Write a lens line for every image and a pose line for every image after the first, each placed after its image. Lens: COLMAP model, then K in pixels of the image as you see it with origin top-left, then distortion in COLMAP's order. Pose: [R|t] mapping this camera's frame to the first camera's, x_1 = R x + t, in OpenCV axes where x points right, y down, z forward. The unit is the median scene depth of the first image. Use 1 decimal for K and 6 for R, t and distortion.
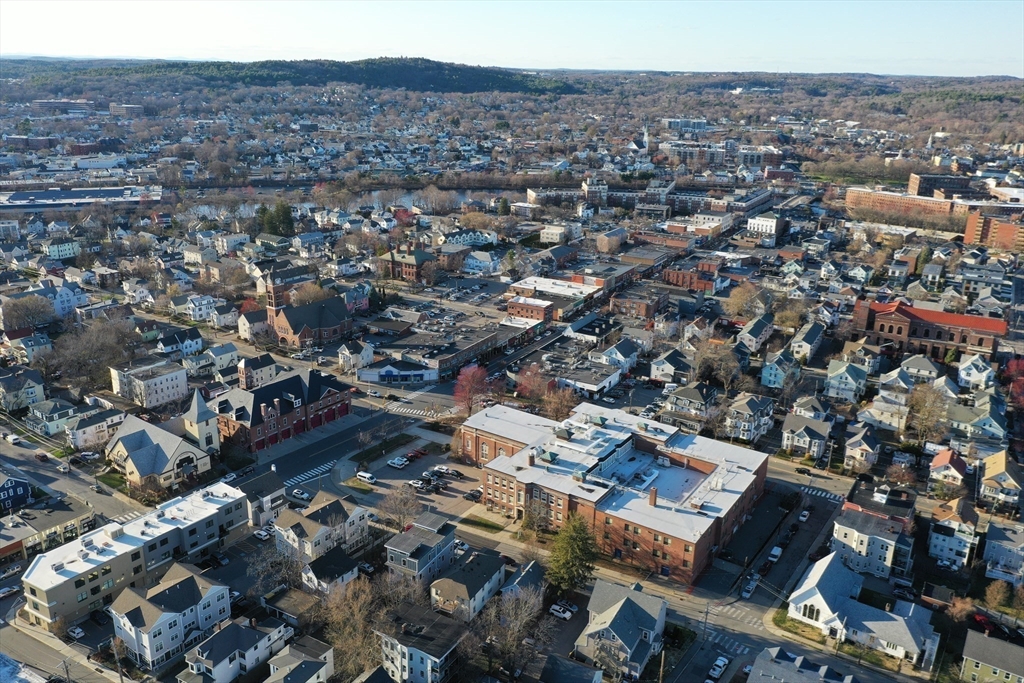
lens RADIAL K [[796.1, 0, 512.0], [0, 796.1, 341.5], [0, 0, 1]] dist [0.000137, 0.000397]
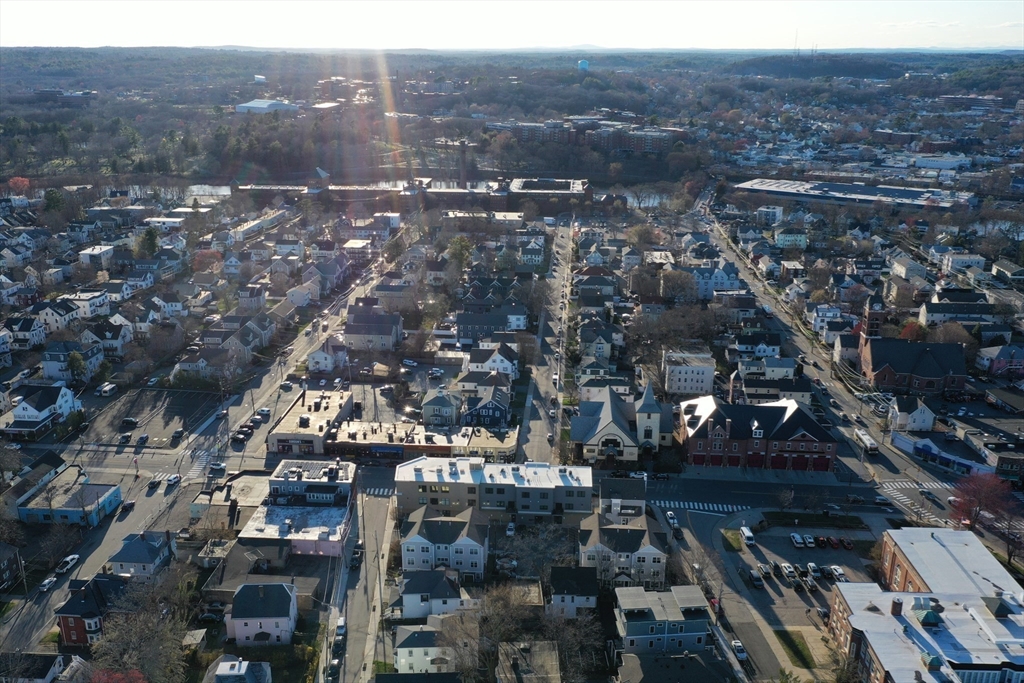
lens RADIAL K [[862.5, 0, 512.0], [0, 862.5, 341.5], [0, 0, 1]] dist [0.000269, -0.000046]
pose [[0.535514, 0.252394, -0.805929, 0.375795], [-0.266539, 0.956034, 0.122295, -0.073688], [0.801362, 0.149321, 0.579242, 0.239159]]
